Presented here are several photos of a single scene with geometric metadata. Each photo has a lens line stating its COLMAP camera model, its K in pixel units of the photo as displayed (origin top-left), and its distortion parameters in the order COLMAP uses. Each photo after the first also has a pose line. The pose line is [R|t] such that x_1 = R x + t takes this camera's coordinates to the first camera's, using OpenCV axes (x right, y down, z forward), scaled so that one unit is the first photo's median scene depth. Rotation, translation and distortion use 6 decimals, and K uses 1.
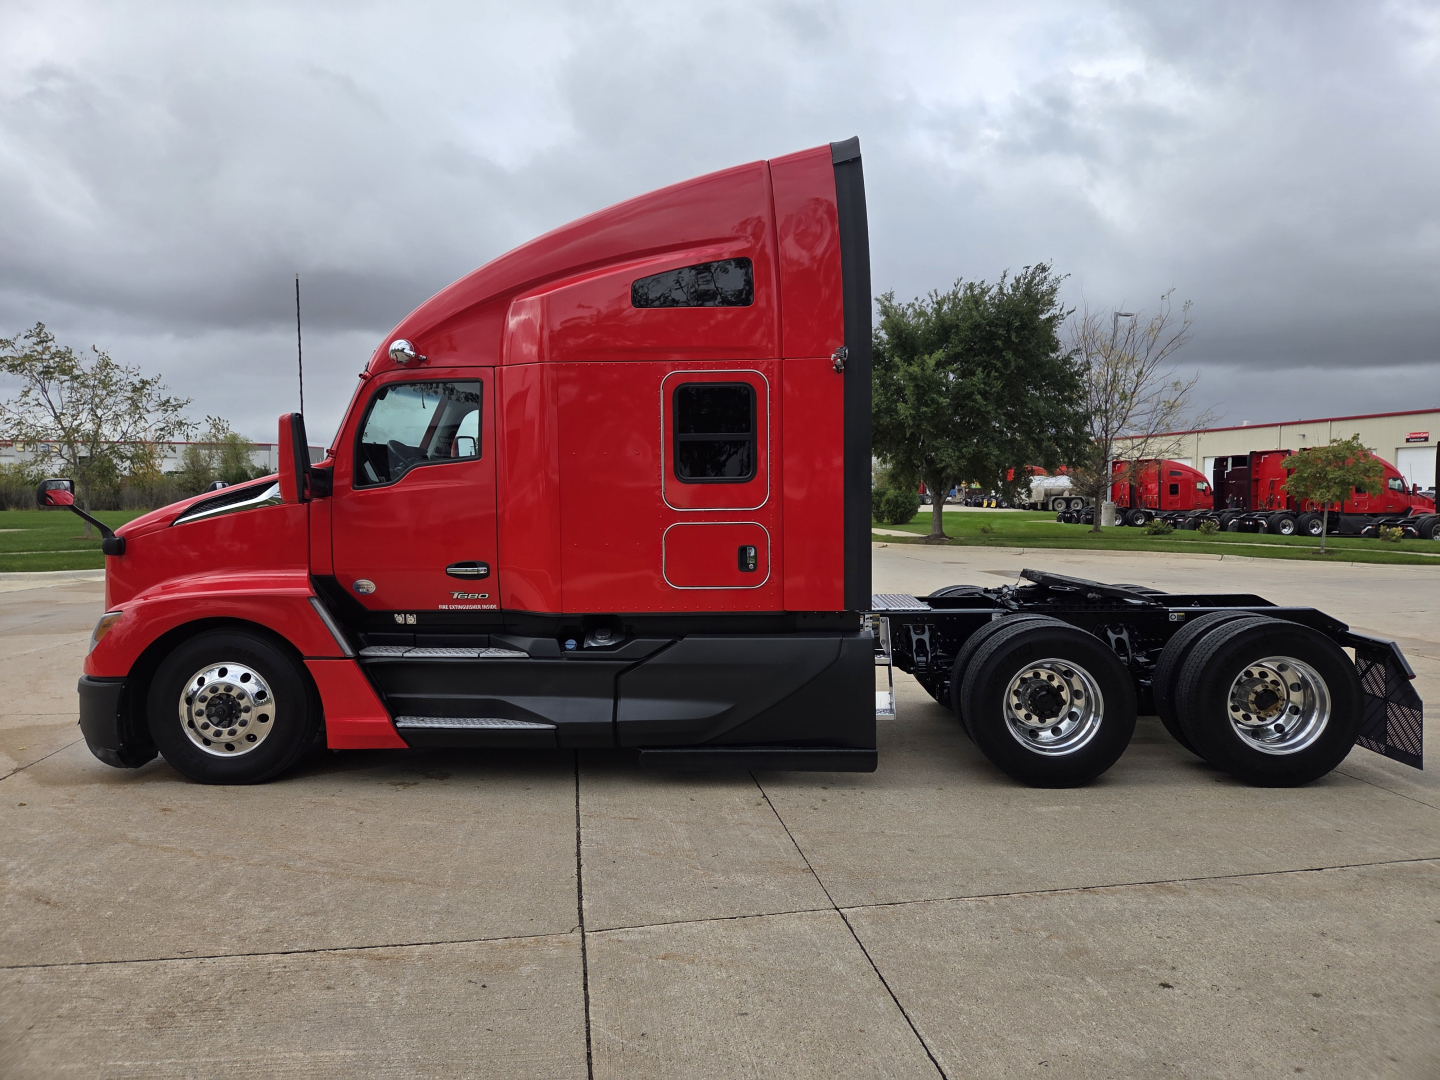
lens RADIAL K [[999.7, 0, 704.6], [0, 999.7, 540.7], [0, 0, 1]] dist [0.073044, -0.070696]
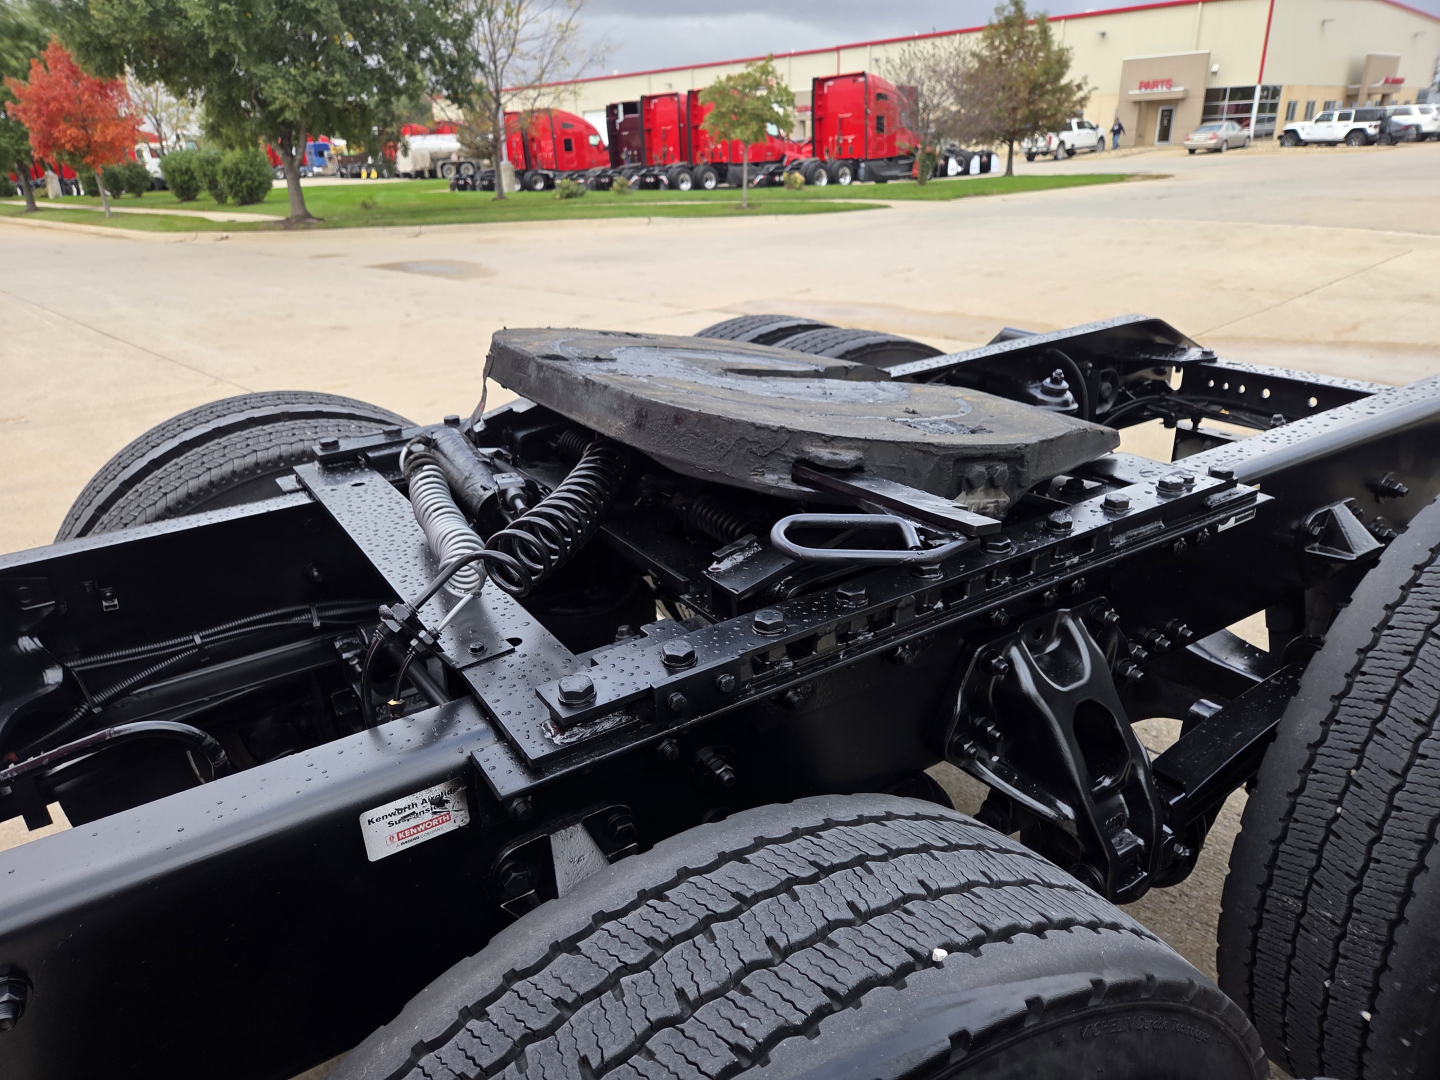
lens RADIAL K [[999.7, 0, 704.6], [0, 999.7, 540.7], [0, 0, 1]] dist [0.073044, -0.070696]
pose [[0.837673, -0.232852, 0.494048, 0.058192], [0.072284, 0.943873, 0.322301, 0.000800], [-0.541368, -0.234271, 0.807489, 0.186512]]
